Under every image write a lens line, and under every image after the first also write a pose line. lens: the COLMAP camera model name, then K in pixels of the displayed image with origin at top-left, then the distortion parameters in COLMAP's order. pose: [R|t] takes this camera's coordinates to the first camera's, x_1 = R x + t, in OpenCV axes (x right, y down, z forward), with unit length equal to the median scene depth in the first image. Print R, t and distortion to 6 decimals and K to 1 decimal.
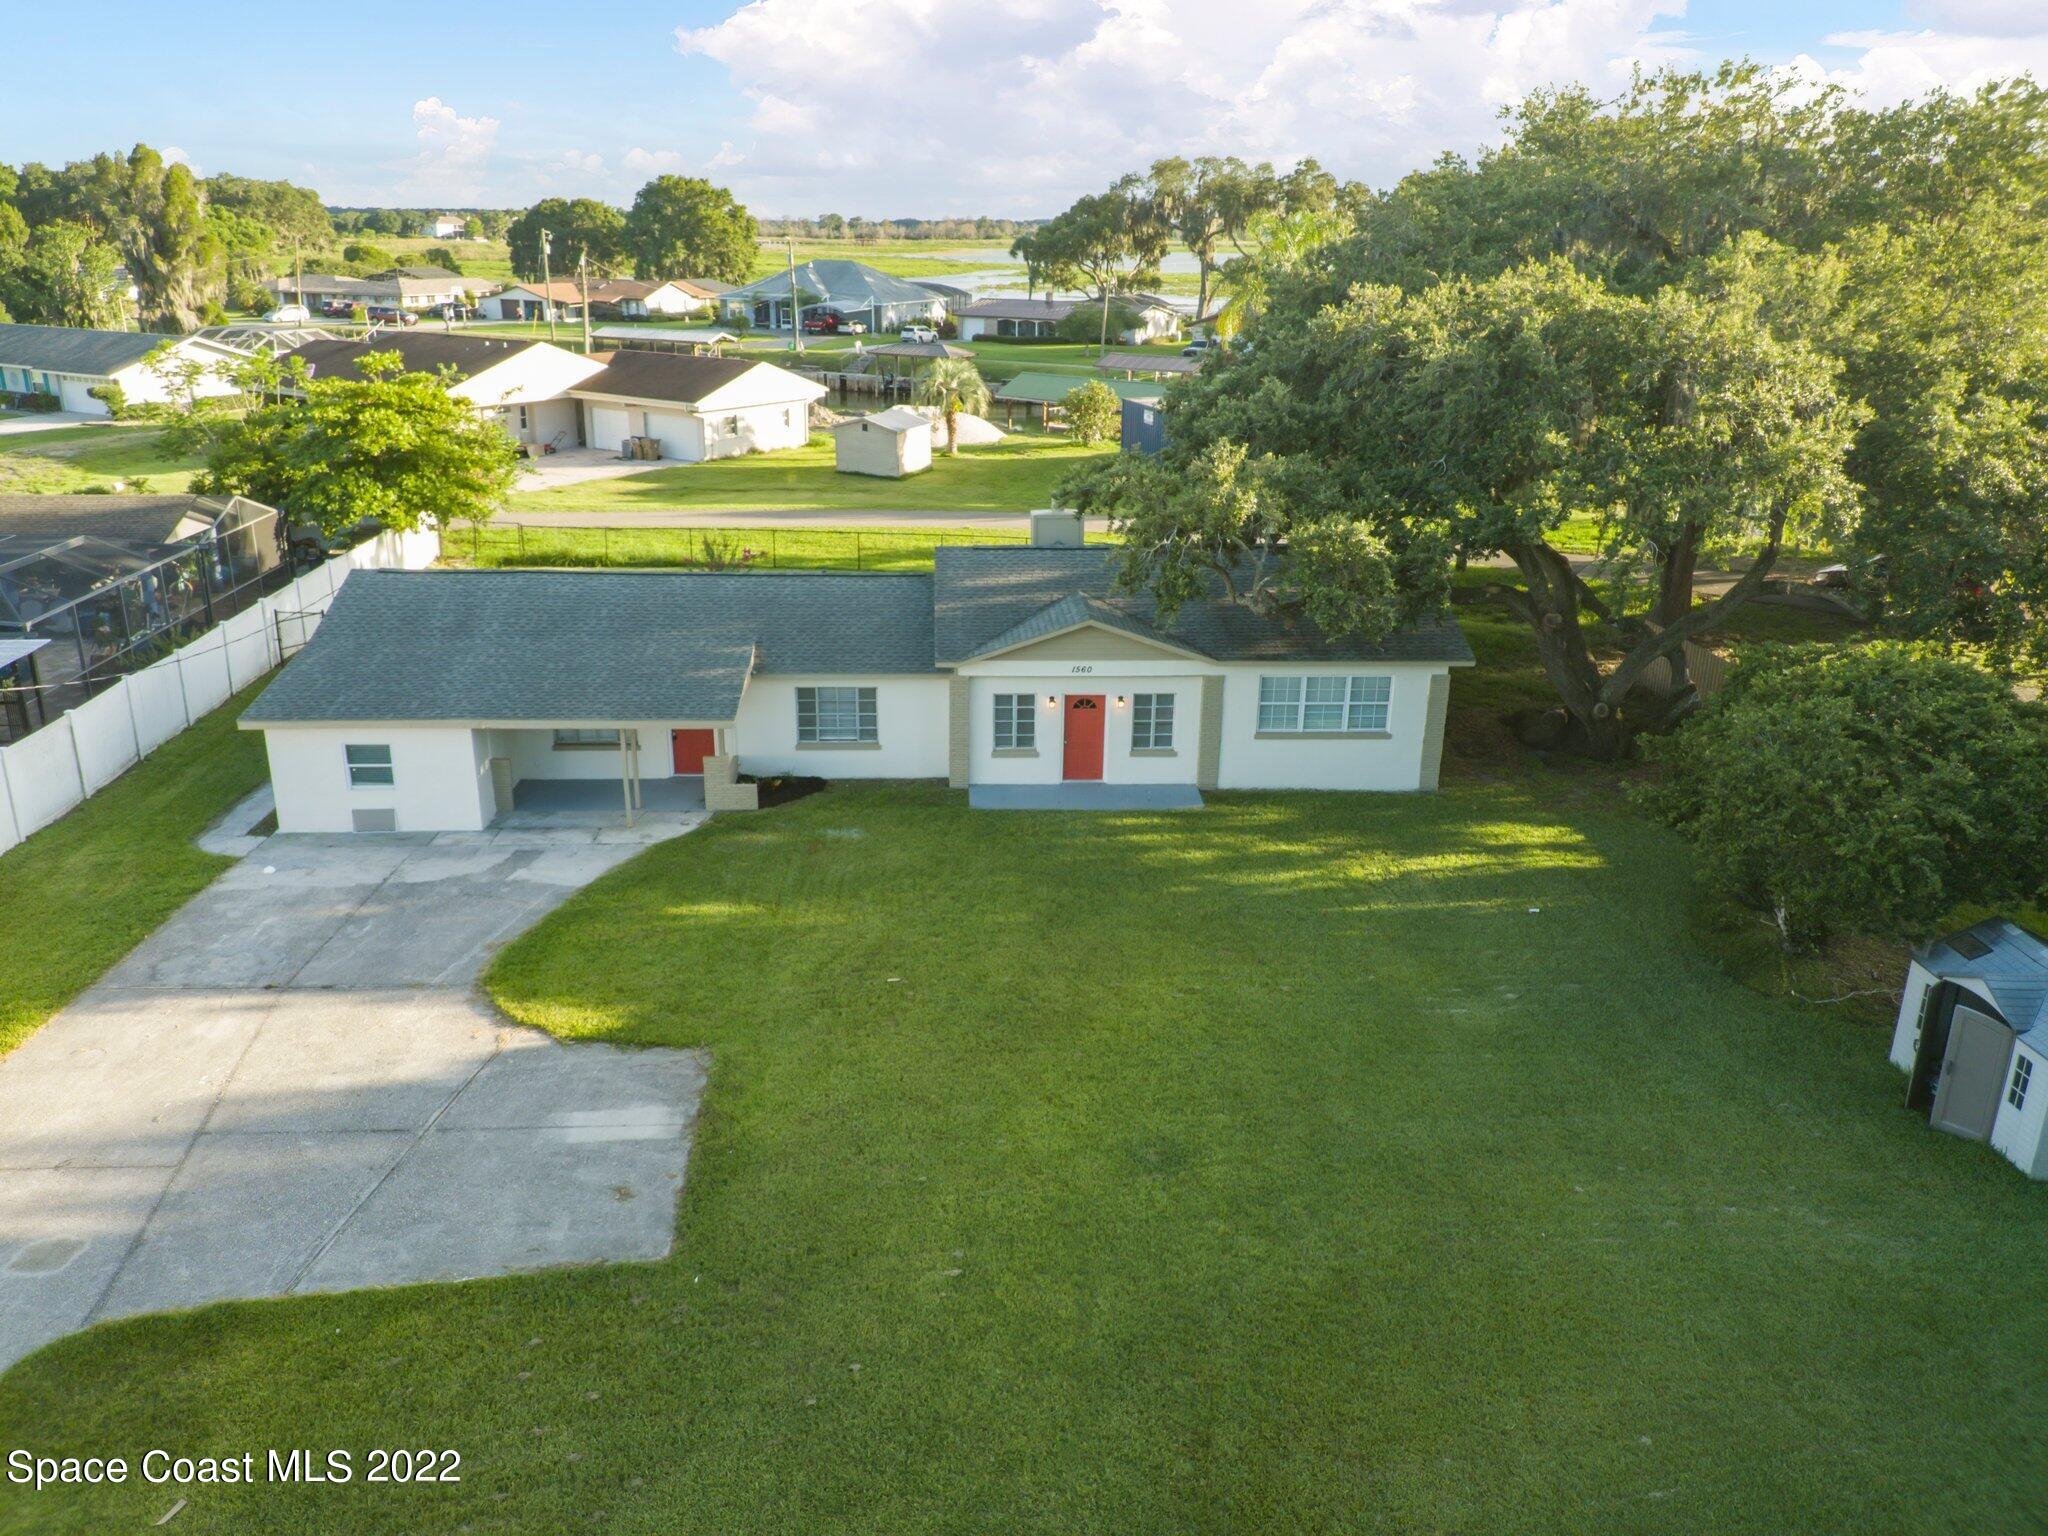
lens RADIAL K [[1527.0, 0, 1012.4], [0, 1527.0, 756.9], [0, 0, 1]] dist [0.063166, -0.061418]
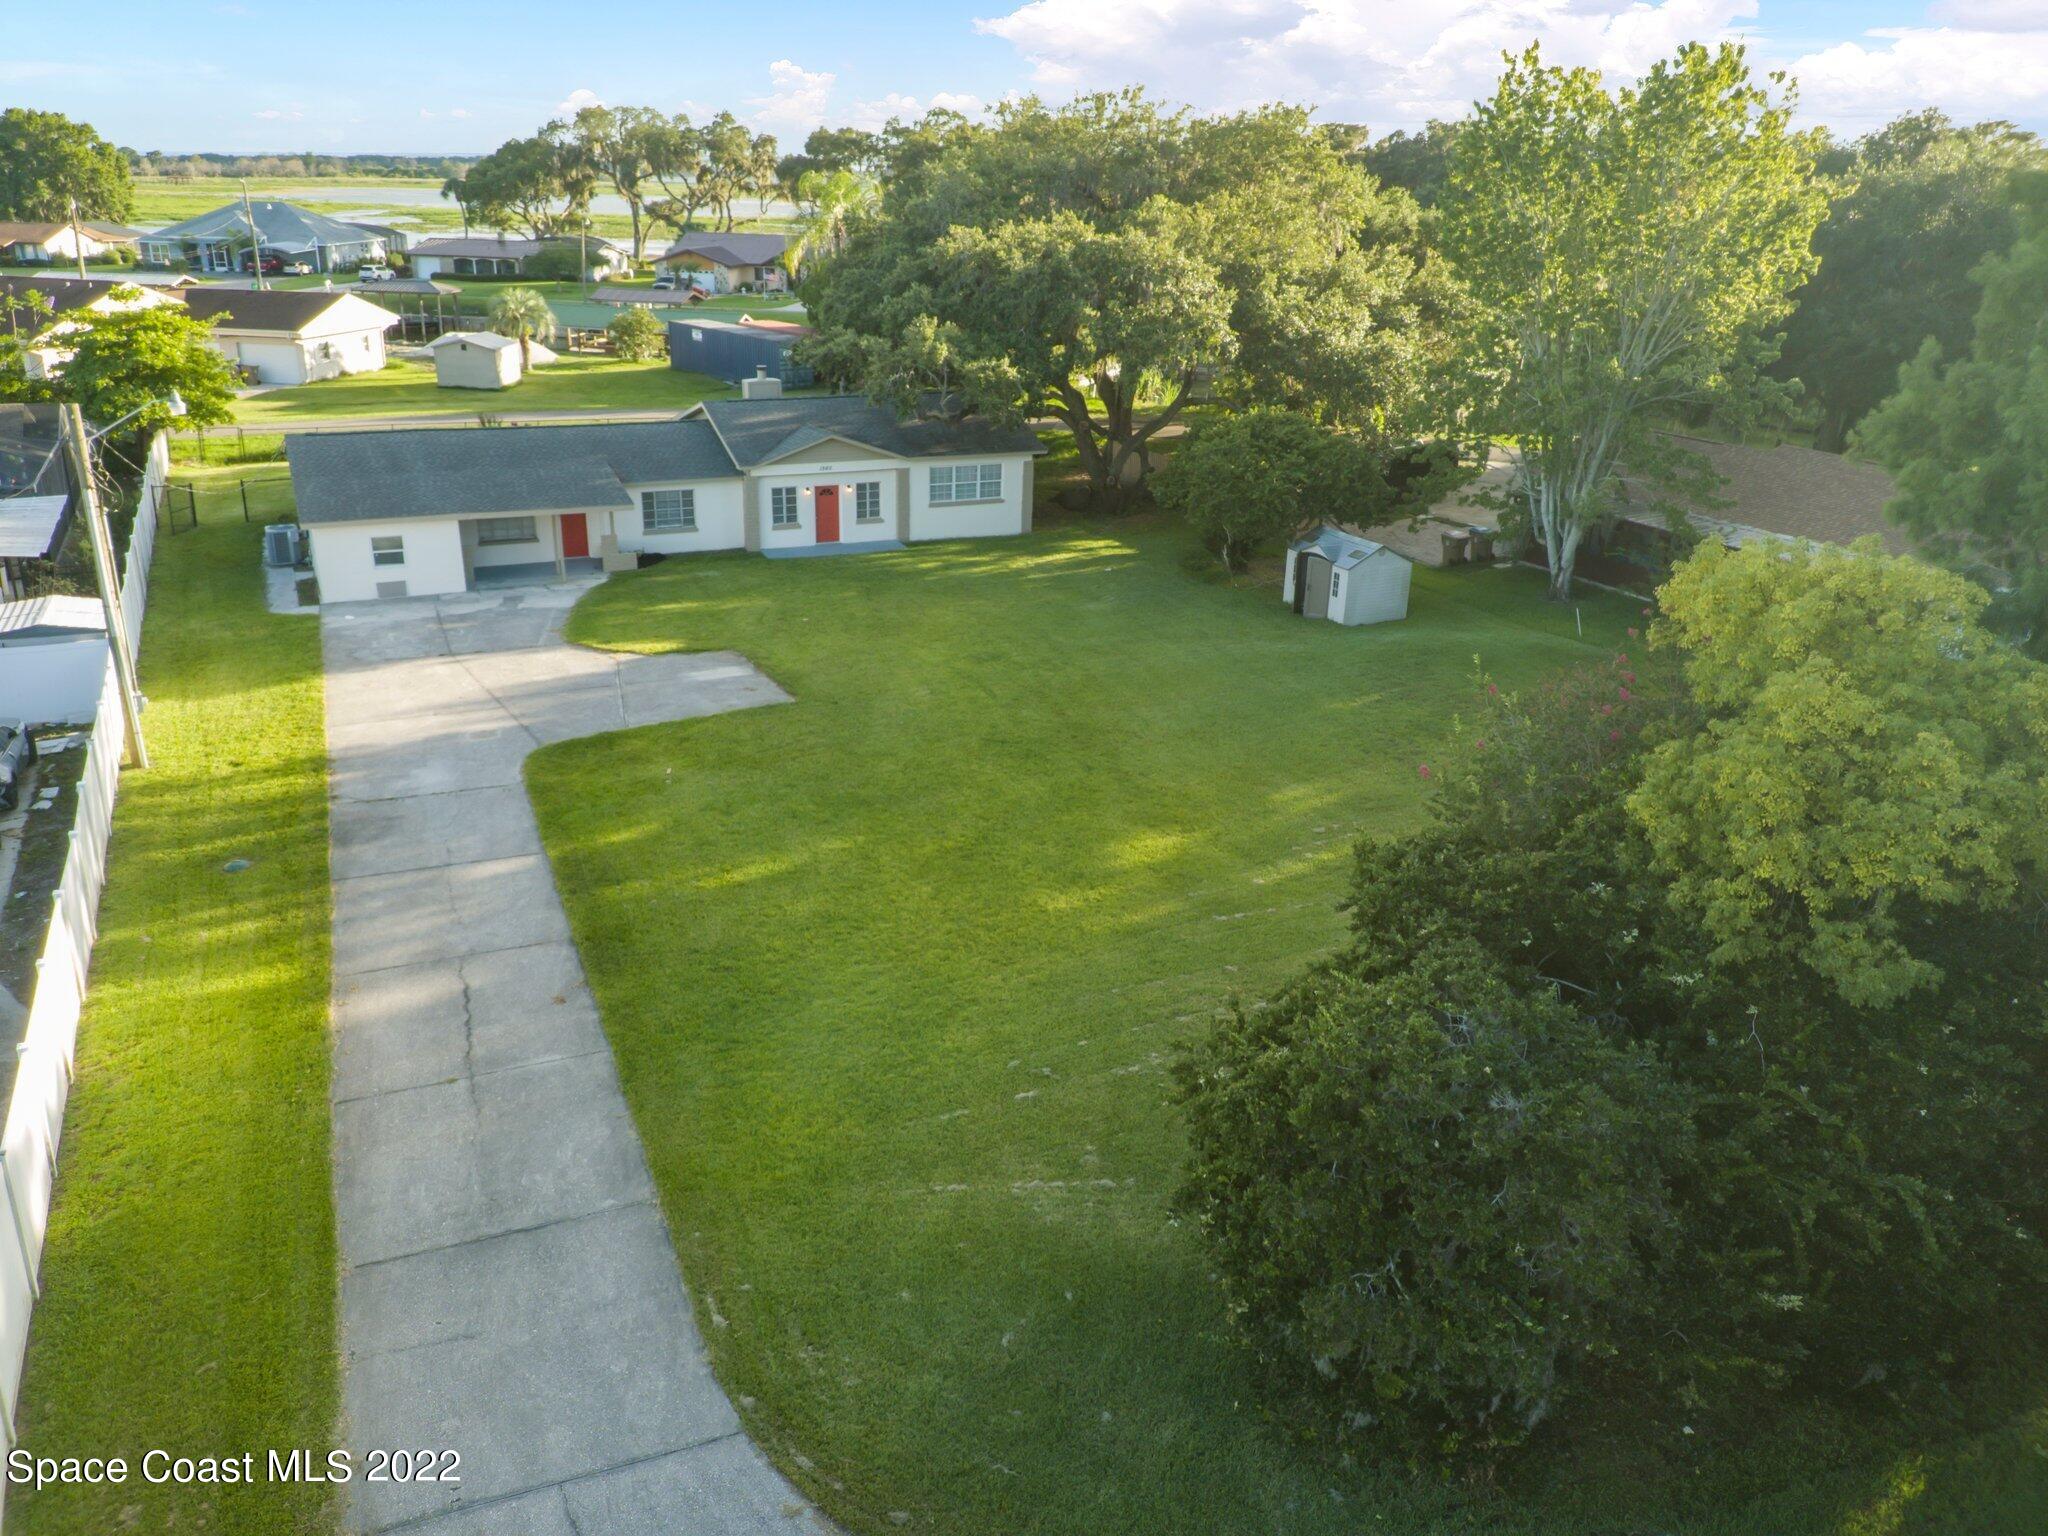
lens RADIAL K [[1527.6, 0, 1022.7], [0, 1527.6, 755.7], [0, 0, 1]] dist [0.061535, -0.083212]
pose [[0.921475, -0.128210, 0.366669, -0.386098], [0.116101, 0.991714, 0.054993, 0.174472], [-0.370681, -0.008104, 0.928725, -0.564188]]
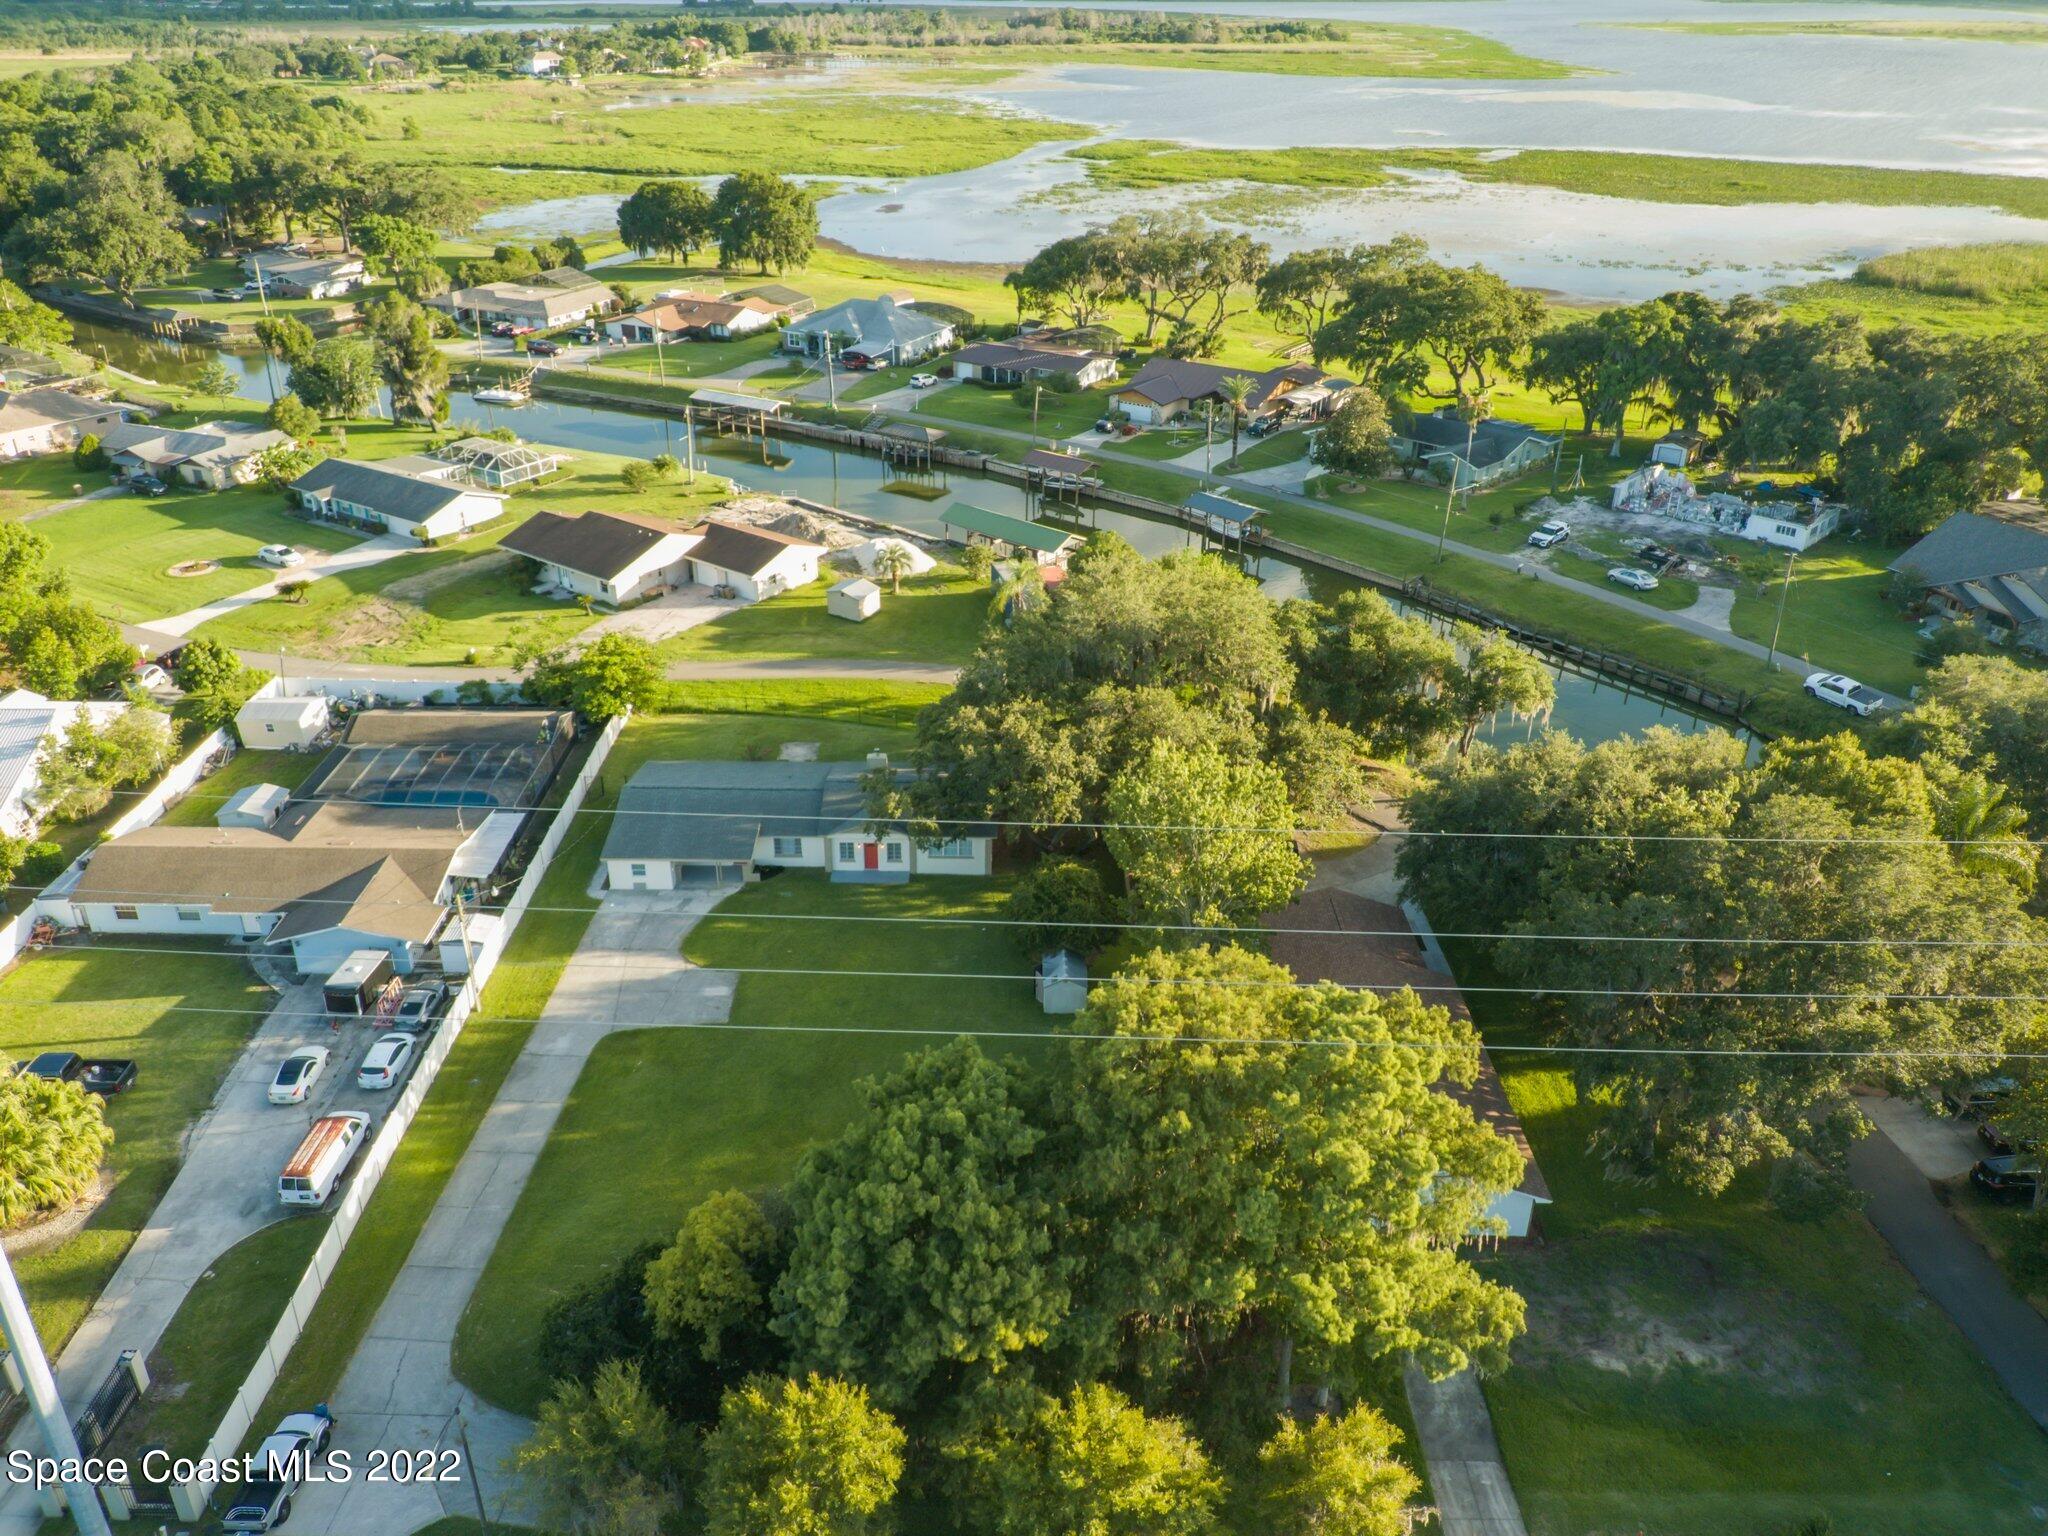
lens RADIAL K [[1523.9, 0, 1018.4], [0, 1523.9, 763.8], [0, 0, 1]] dist [0.051347, -0.063118]
pose [[0.998419, 0.024184, -0.050750, 0.478298], [-0.016670, 0.989500, 0.143571, -0.619687], [0.053689, -0.142498, 0.988338, -1.876311]]
